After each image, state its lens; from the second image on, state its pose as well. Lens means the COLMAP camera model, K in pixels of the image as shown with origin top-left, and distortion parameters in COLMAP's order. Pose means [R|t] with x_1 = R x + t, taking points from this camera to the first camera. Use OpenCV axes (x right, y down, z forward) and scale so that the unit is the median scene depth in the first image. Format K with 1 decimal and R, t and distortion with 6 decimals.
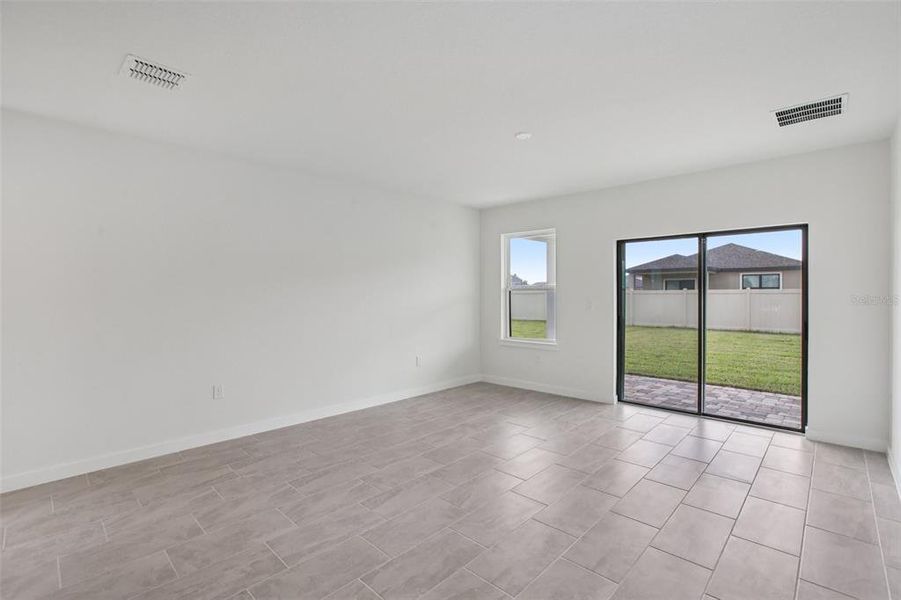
lens RADIAL K [[412.4, 0, 446.3], [0, 412.4, 296.3], [0, 0, 1]] dist [-0.053377, 0.019804]
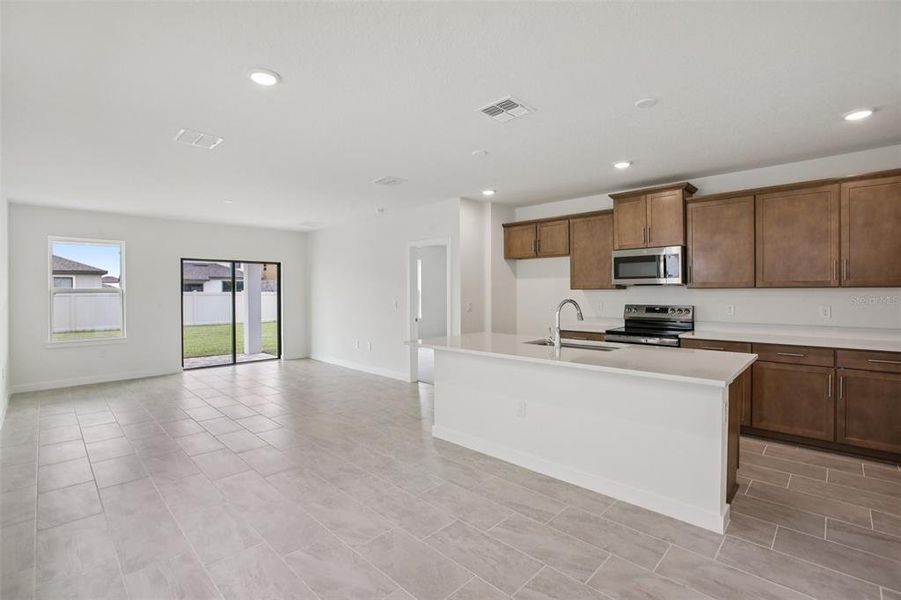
lens RADIAL K [[412.7, 0, 444.7], [0, 412.7, 291.8], [0, 0, 1]] dist [-0.054075, 0.018978]
pose [[0.012338, 0.004297, 0.999915, -0.986194], [0.014429, 0.999886, -0.004475, 0.001481], [-0.999820, 0.014483, 0.012275, 0.056005]]
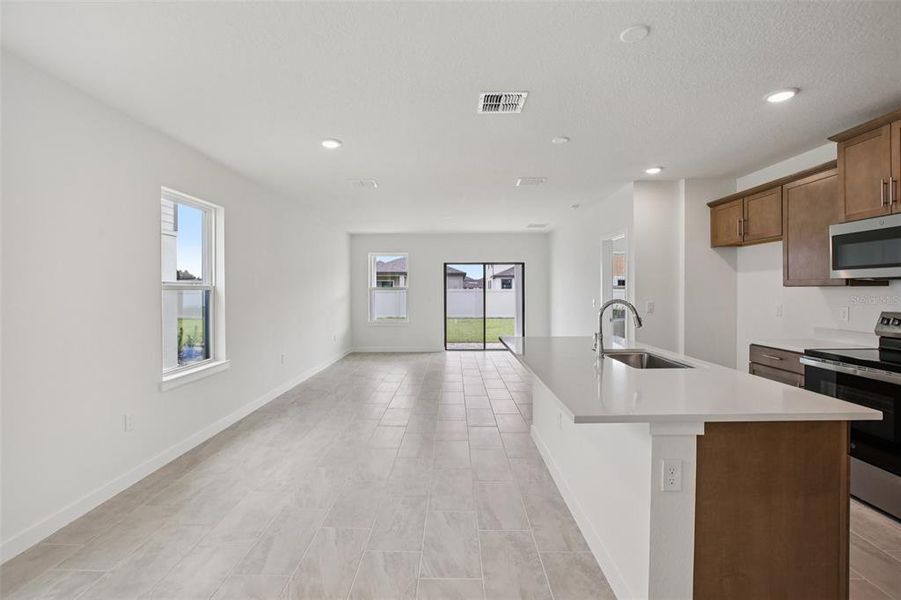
lens RADIAL K [[412.4, 0, 446.3], [0, 412.4, 296.3], [0, 0, 1]] dist [-0.053377, 0.019804]
pose [[0.729458, -0.007082, 0.683989, -0.848209], [0.005511, 0.999975, 0.004476, 0.006132], [-0.684004, 0.000505, 0.729478, -0.366713]]
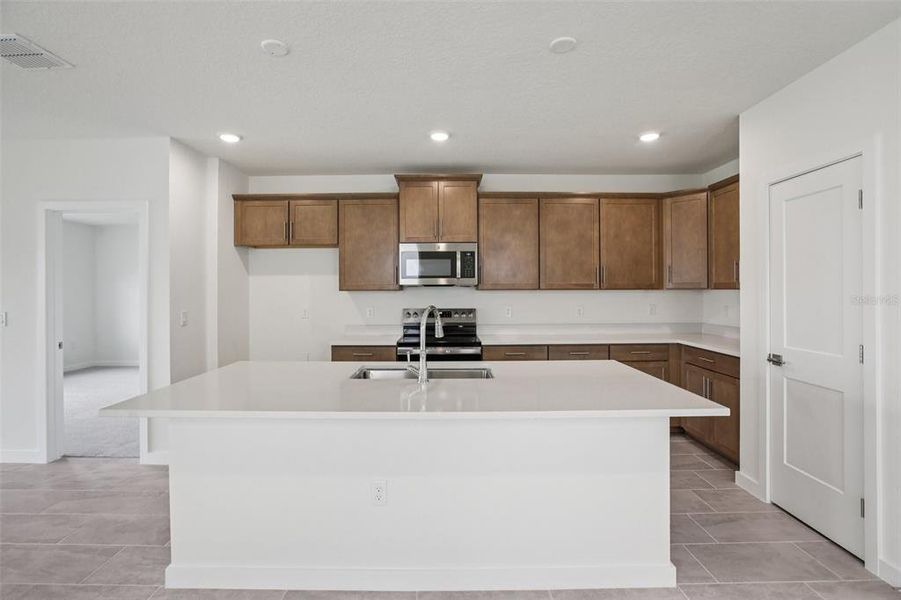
lens RADIAL K [[412.7, 0, 444.7], [0, 412.7, 291.8], [0, 0, 1]] dist [-0.054075, 0.018978]
pose [[-0.696273, 0.006949, 0.717743, -0.651016], [0.015189, 0.999872, 0.005054, -0.003360], [-0.717616, 0.014421, -0.696289, 0.161990]]
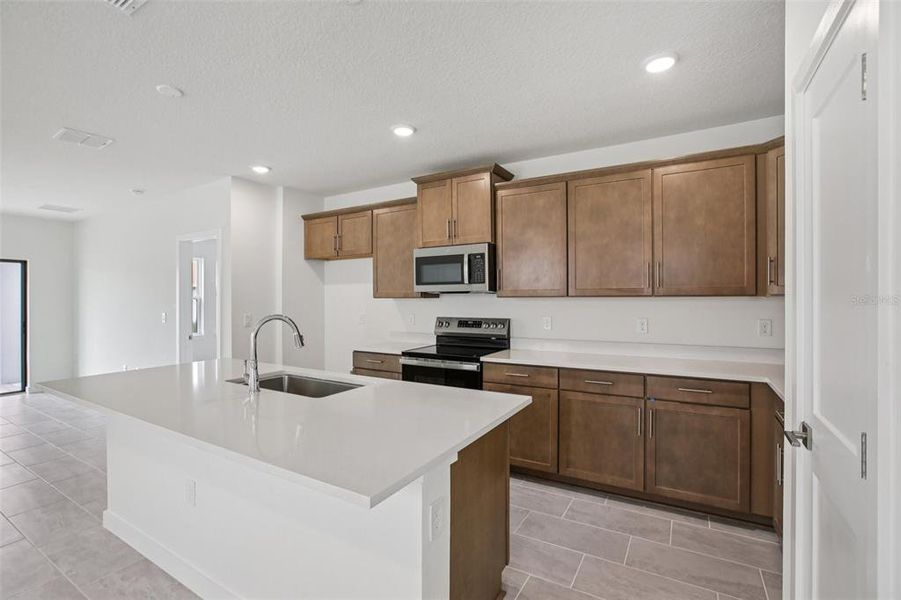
lens RADIAL K [[412.4, 0, 446.3], [0, 412.4, 296.3], [0, 0, 1]] dist [-0.053377, 0.019804]
pose [[-0.229239, 0.011446, 0.973303, -0.776260], [0.015365, 0.999849, -0.008139, 0.001031], [-0.973249, 0.013089, -0.229380, -0.207650]]
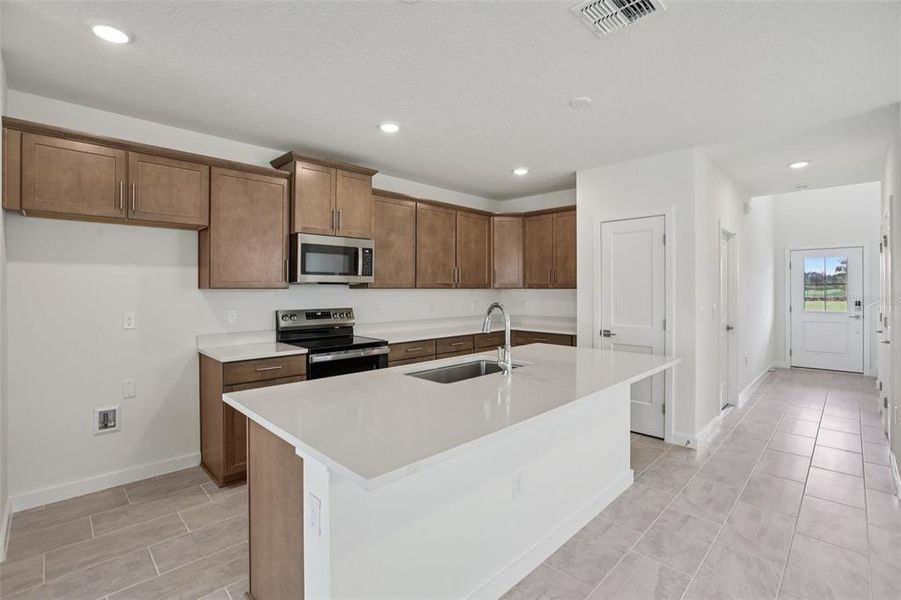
lens RADIAL K [[418.6, 0, 443.1], [0, 418.6, 288.7], [0, 0, 1]] dist [-0.054345, 0.022783]
pose [[-0.999691, 0.006928, 0.023872, -0.275672], [0.007150, 0.999932, 0.009240, -0.007682], [-0.023806, 0.009408, -0.999672, 0.342283]]
